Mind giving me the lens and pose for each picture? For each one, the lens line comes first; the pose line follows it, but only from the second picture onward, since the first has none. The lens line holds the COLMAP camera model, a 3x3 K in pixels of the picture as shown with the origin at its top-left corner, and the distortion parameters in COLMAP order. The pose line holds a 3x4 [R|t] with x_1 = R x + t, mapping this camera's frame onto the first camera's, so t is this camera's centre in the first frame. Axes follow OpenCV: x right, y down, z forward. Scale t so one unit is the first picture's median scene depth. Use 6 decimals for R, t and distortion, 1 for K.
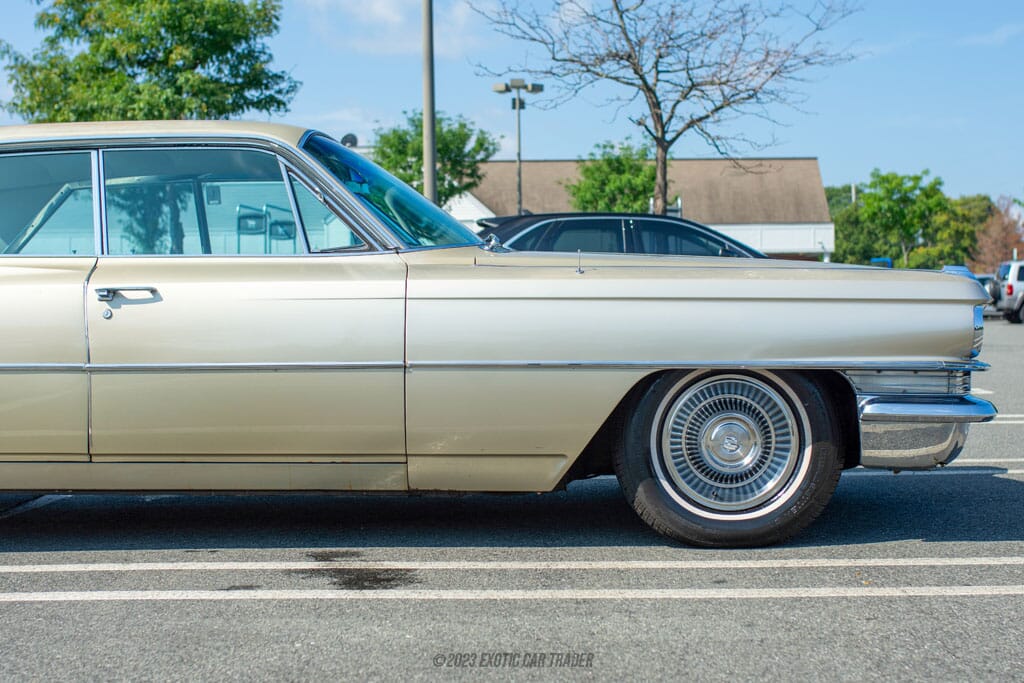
lens RADIAL K [[1519.8, 0, 539.0], [0, 1519.8, 344.3], [0, 0, 1]] dist [-0.088529, 0.397092]
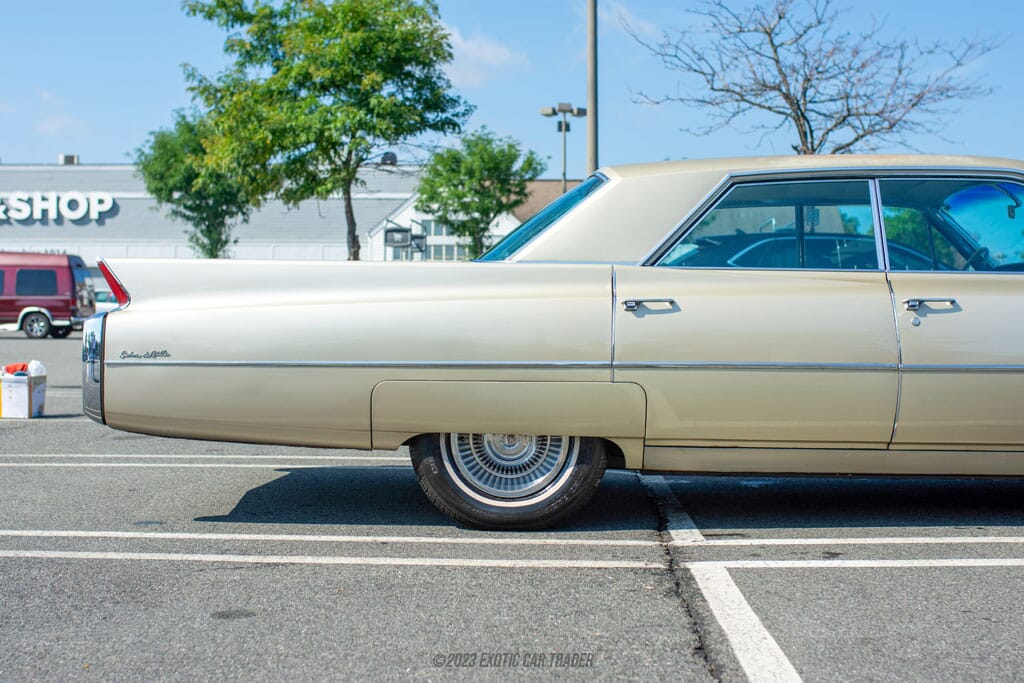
lens RADIAL K [[1443.1, 0, 512.0], [0, 1443.1, 341.5], [0, 0, 1]] dist [-0.051986, 0.074208]
pose [[0.999898, 0.014284, -0.000481, -0.125487], [-0.014288, 0.999864, -0.008178, 0.001827], [0.000364, 0.008184, 0.999966, -0.021171]]
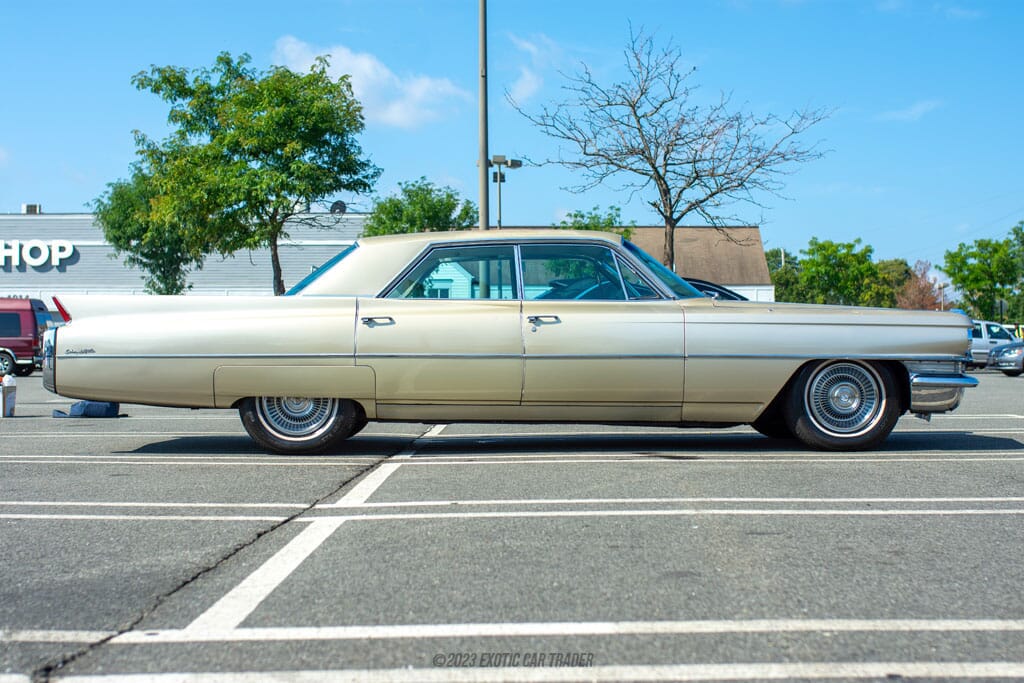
lens RADIAL K [[1443.1, 0, 512.0], [0, 1443.1, 341.5], [0, 0, 1]] dist [-0.051986, 0.074208]
pose [[0.999686, 0.008232, 0.023669, -0.075705], [-0.007310, 0.999221, -0.038778, 0.014656], [-0.023970, 0.038593, 0.998967, -0.185588]]
